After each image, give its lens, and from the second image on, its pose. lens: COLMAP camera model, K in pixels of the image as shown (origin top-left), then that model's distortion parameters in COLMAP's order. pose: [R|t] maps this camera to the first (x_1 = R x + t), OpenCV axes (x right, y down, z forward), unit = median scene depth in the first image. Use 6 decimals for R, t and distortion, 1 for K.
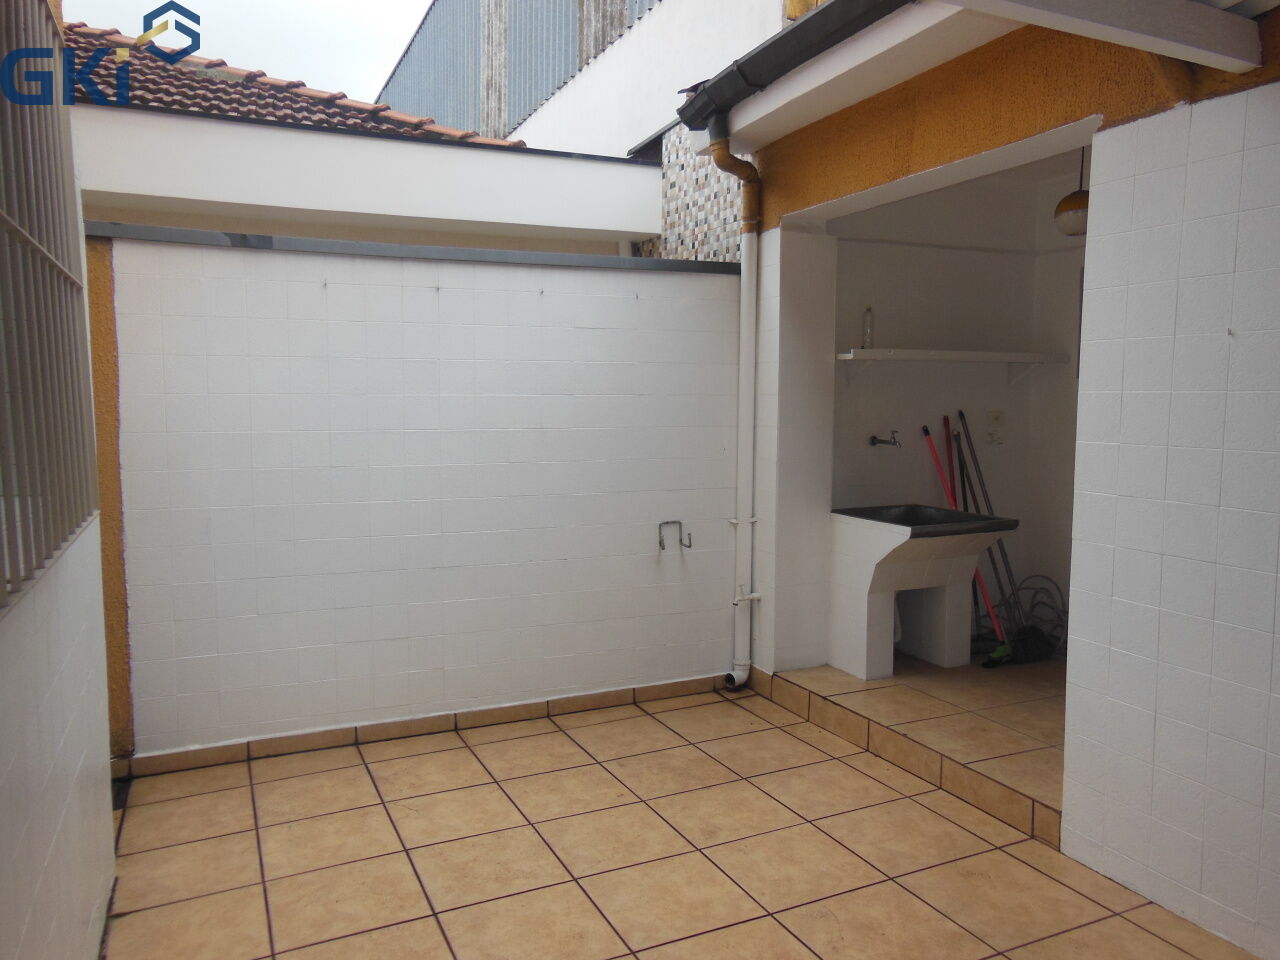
lens RADIAL K [[940.0, 0, 638.6], [0, 940.0, 481.2], [0, 0, 1]] dist [-0.027145, 0.062423]
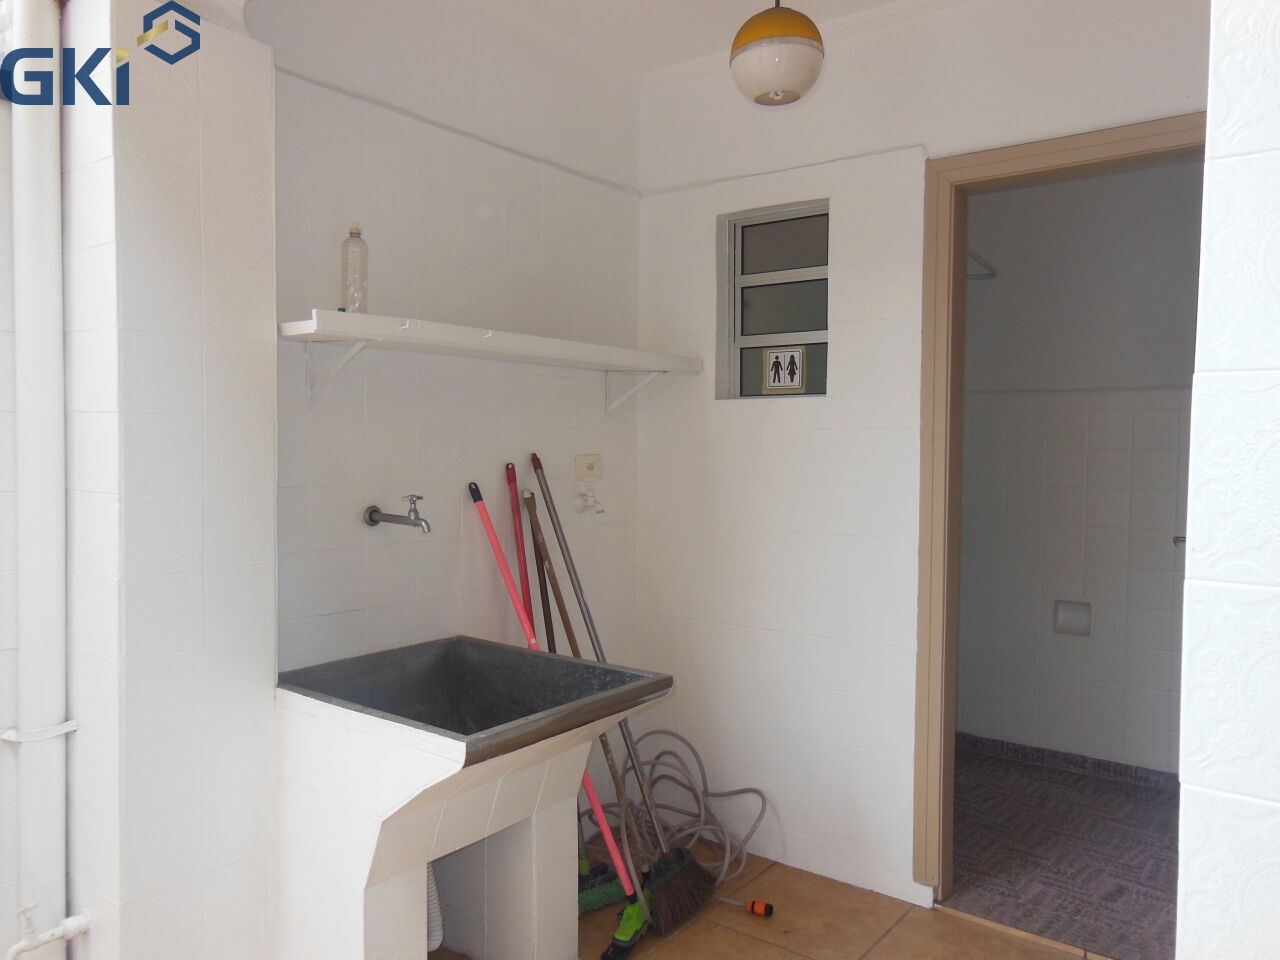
lens RADIAL K [[940.0, 0, 638.6], [0, 940.0, 481.2], [0, 0, 1]] dist [-0.027145, 0.062423]
pose [[0.877581, -0.011122, 0.479299, 0.148859], [0.034828, 0.998568, -0.040599, -0.039016], [-0.478161, 0.052322, 0.876712, 0.547349]]
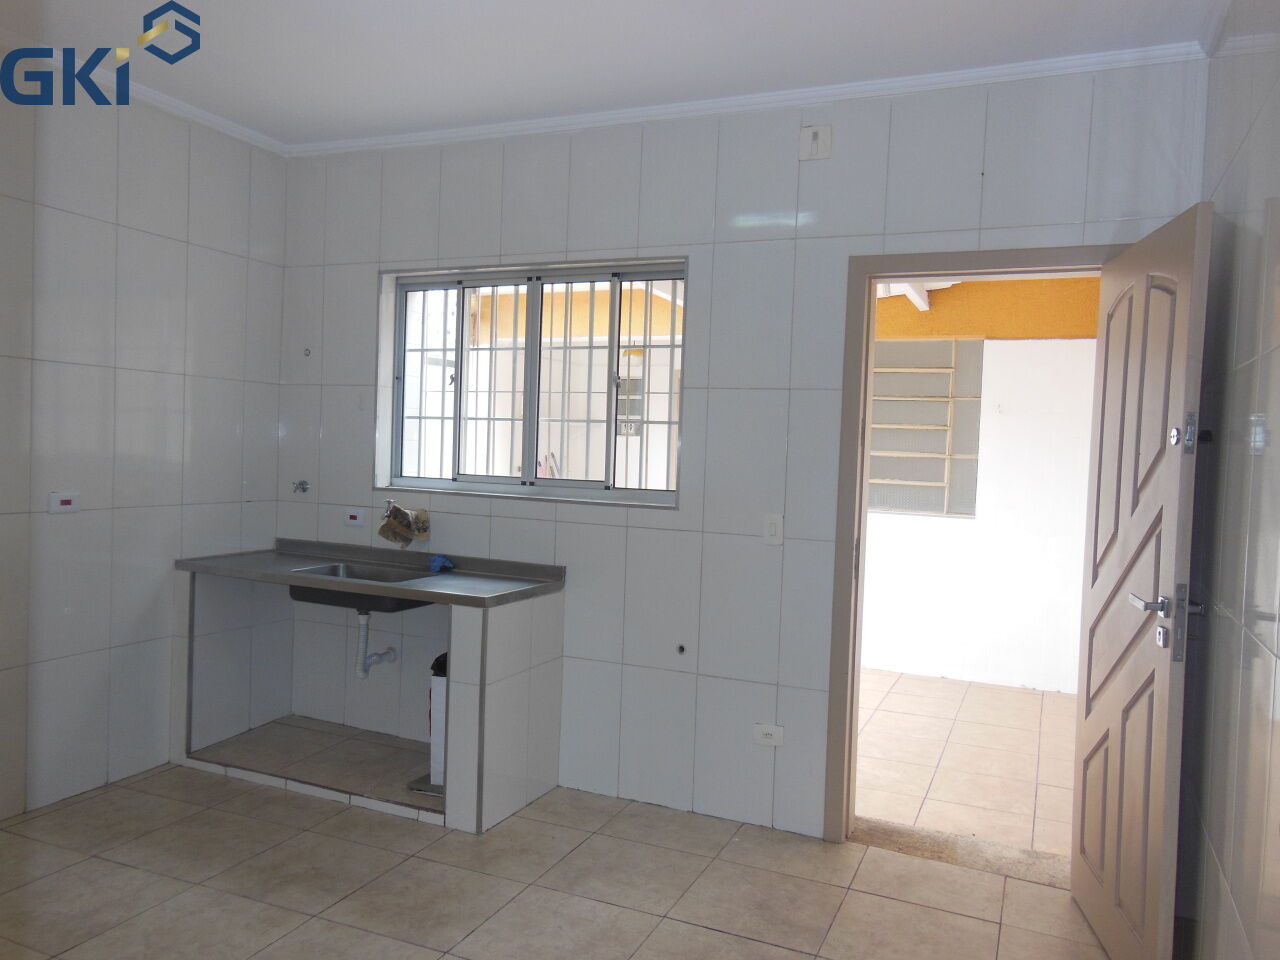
lens RADIAL K [[940.0, 0, 638.6], [0, 940.0, 481.2], [0, 0, 1]] dist [-0.027145, 0.062423]
pose [[0.751273, 0.002878, 0.659985, -0.761147], [0.024047, 0.999207, -0.031730, 0.040805], [-0.659553, 0.039708, 0.750608, -0.450115]]
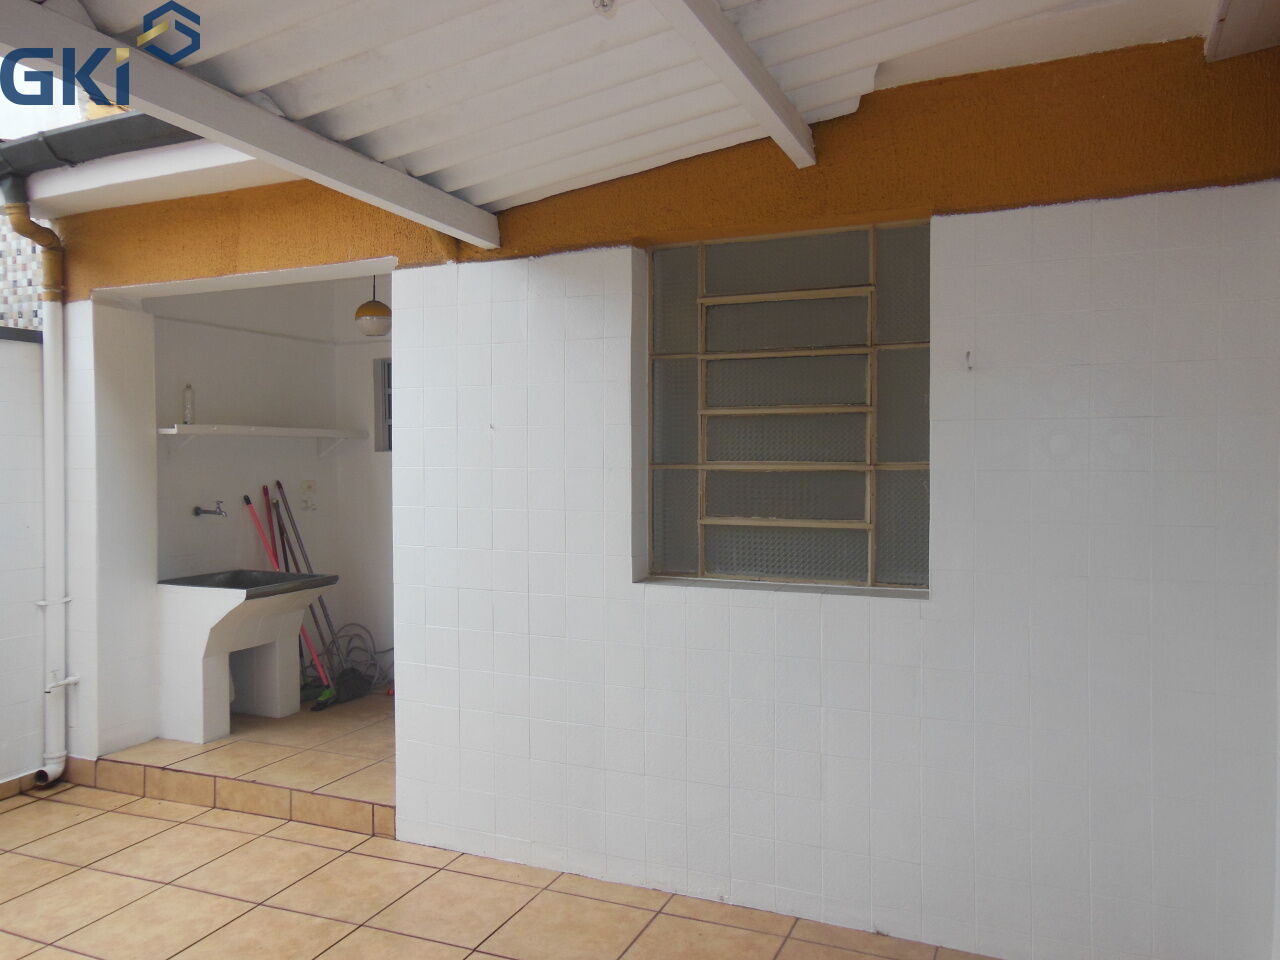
lens RADIAL K [[940.0, 0, 638.6], [0, 940.0, 481.2], [0, 0, 1]] dist [-0.027145, 0.062423]
pose [[0.744787, -0.018824, 0.667037, -0.082522], [0.064503, 0.996952, -0.043888, 0.000644], [-0.664178, 0.075713, 0.743731, -0.106048]]
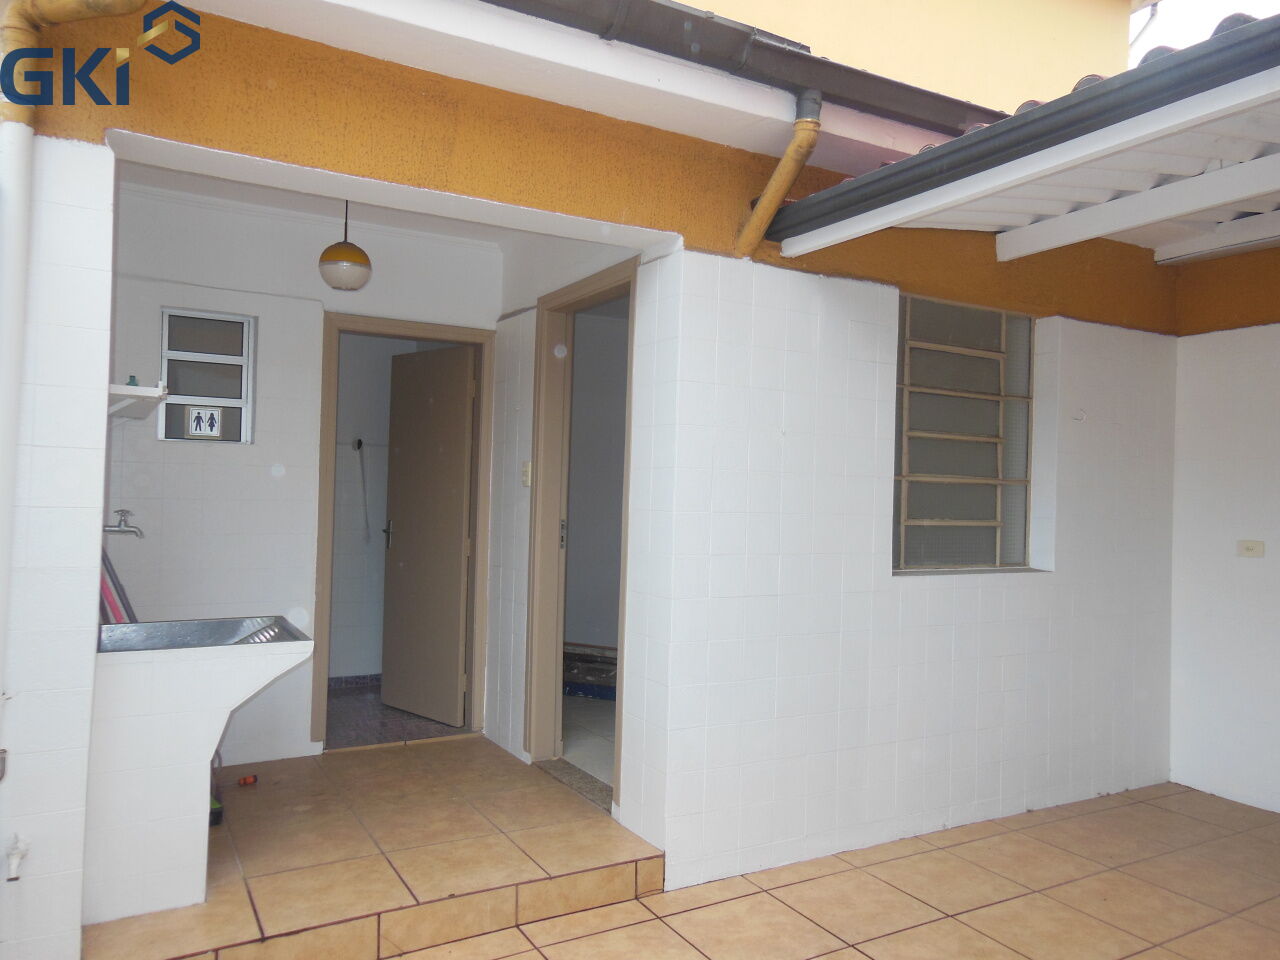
lens RADIAL K [[949.9, 0, 641.9], [0, 949.9, 482.0], [0, 0, 1]] dist [0.005506, 0.001756]
pose [[-0.093017, 0.006800, 0.995641, -0.424860], [0.065842, 0.997830, -0.000664, -0.050856], [-0.993485, 0.065493, -0.093263, 0.726019]]
